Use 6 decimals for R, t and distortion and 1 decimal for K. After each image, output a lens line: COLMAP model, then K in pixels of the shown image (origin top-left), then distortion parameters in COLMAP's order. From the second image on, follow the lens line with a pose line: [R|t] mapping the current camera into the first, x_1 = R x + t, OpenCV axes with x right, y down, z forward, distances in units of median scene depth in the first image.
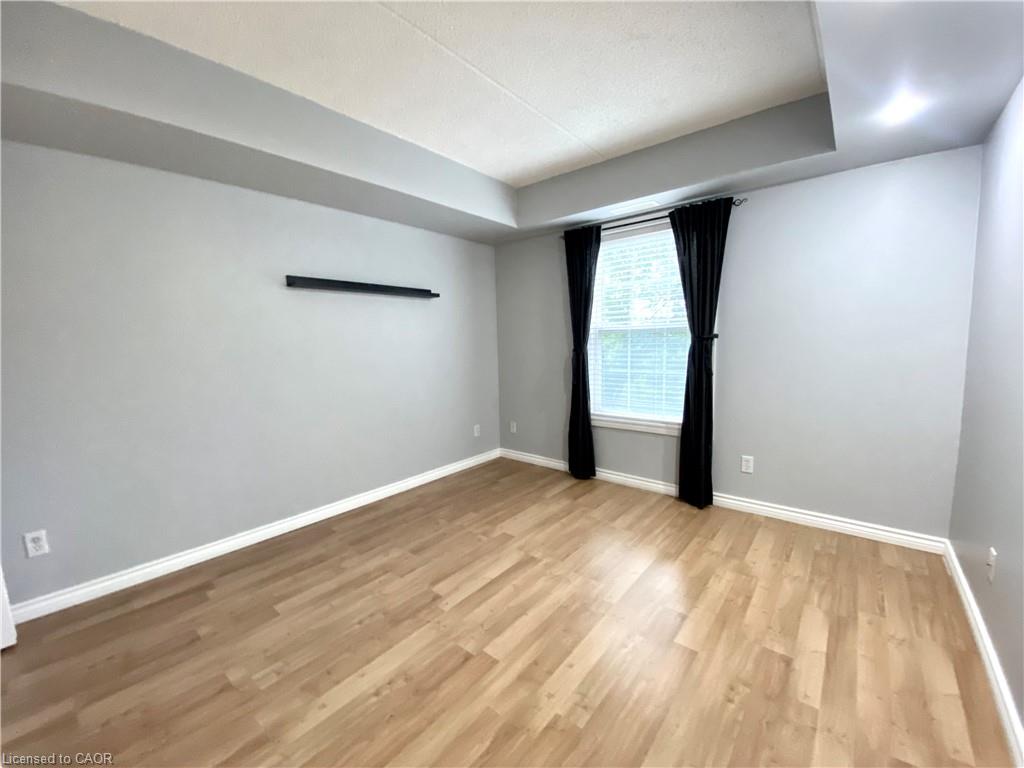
lens RADIAL K [[410.5, 0, 499.2], [0, 410.5, 395.4], [0, 0, 1]] dist [0.004766, -0.008186]
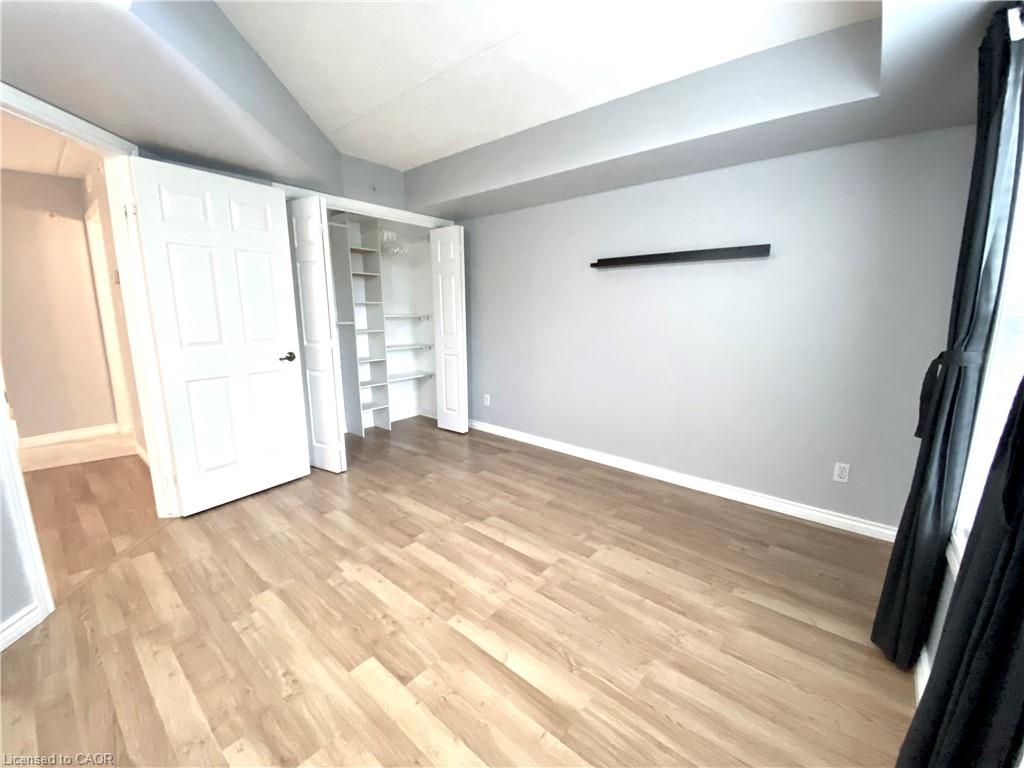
lens RADIAL K [[410.5, 0, 516.0], [0, 410.5, 379.4], [0, 0, 1]] dist [0.004766, -0.008186]
pose [[0.020803, 0.199107, -0.979757, 0.950351], [-0.147858, 0.969806, 0.193946, -0.176384], [0.988790, 0.140830, 0.049614, 0.933156]]
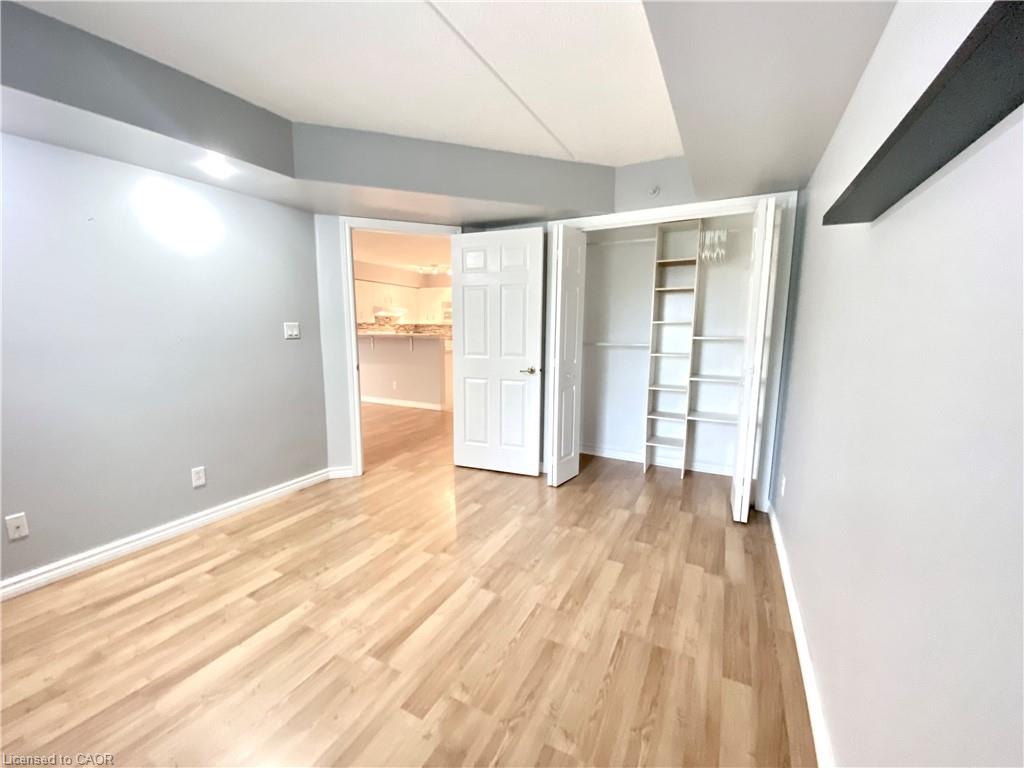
lens RADIAL K [[410.5, 0, 513.1], [0, 410.5, 387.6], [0, 0, 1]] dist [0.004766, -0.008186]
pose [[-0.969357, 0.059594, -0.238316, -0.001448], [-0.013322, 0.955947, 0.293237, -0.276761], [0.245293, 0.287426, -0.925860, 1.738608]]
